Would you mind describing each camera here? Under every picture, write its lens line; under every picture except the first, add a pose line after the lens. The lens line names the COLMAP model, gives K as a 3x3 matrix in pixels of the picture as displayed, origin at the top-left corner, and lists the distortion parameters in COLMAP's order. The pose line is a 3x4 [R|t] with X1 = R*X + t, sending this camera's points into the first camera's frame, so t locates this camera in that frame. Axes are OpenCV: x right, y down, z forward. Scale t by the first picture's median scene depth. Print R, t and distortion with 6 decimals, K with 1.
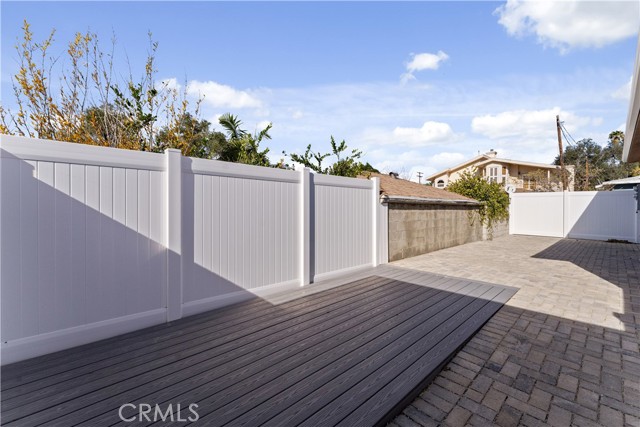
lens RADIAL K [[261.2, 0, 314.2], [0, 261.2, 209.1], [0, 0, 1]] dist [-0.002037, 0.000983]
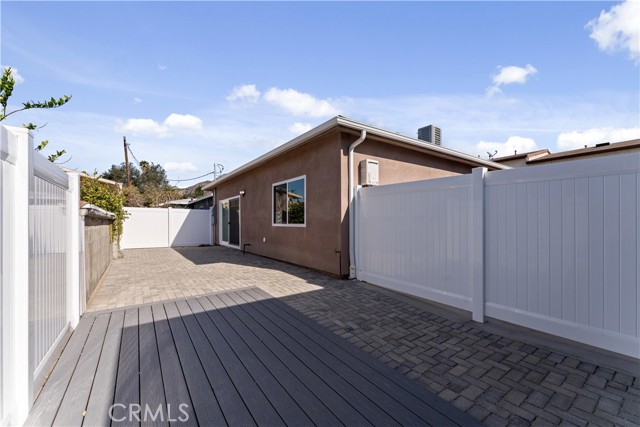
lens RADIAL K [[261.2, 0, 325.5], [0, 261.2, 223.2], [0, 0, 1]] dist [-0.002037, 0.000983]
pose [[0.099396, -0.008608, 0.995011, -0.634839], [0.009461, 0.999926, 0.007705, -0.010645], [-0.995003, 0.008648, 0.099470, 0.768950]]
